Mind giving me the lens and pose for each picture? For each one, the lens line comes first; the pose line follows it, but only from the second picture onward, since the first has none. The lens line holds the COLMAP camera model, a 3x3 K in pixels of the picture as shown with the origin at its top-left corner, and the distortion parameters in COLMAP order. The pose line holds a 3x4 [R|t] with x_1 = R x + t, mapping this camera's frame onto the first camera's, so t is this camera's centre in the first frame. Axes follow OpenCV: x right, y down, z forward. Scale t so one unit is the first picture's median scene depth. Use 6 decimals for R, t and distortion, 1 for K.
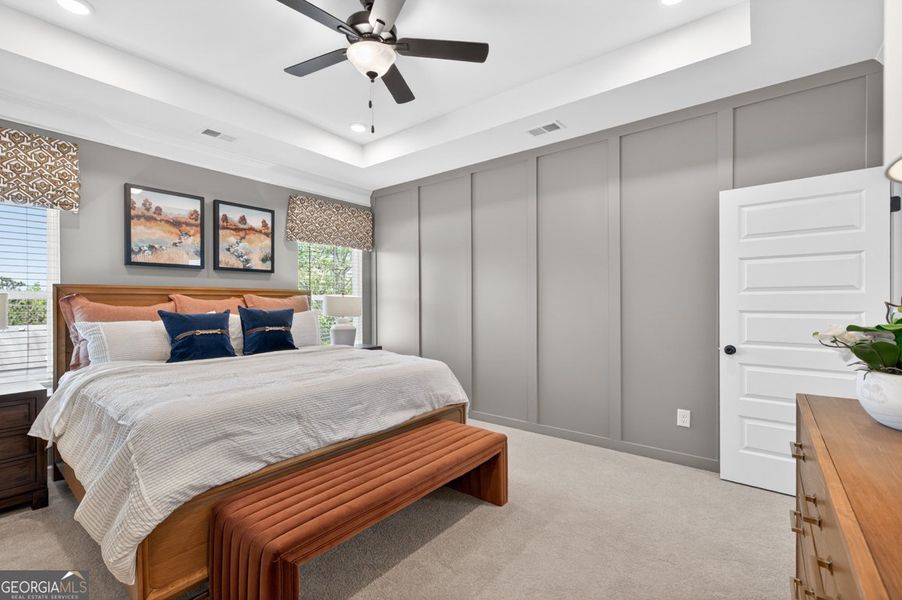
lens RADIAL K [[384.1, 0, 455.5], [0, 384.1, 300.3], [0, 0, 1]] dist [0.002396, -0.000374]
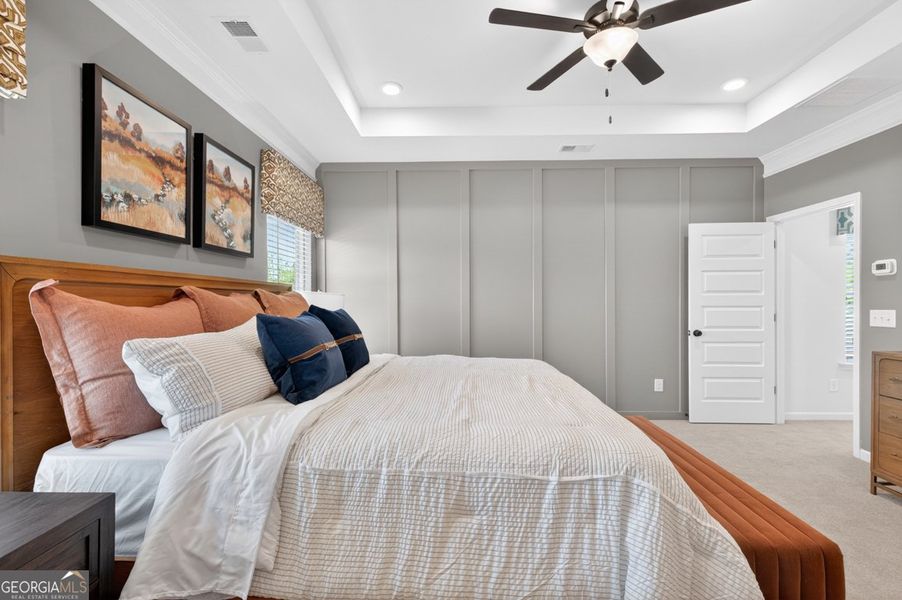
lens RADIAL K [[384.1, 0, 455.5], [0, 384.1, 300.3], [0, 0, 1]] dist [0.002396, -0.000374]
pose [[0.809348, 0.001327, 0.587329, -0.688953], [0.000351, 0.999996, -0.002742, 0.006724], [-0.587330, 0.002425, 0.809344, 0.280397]]
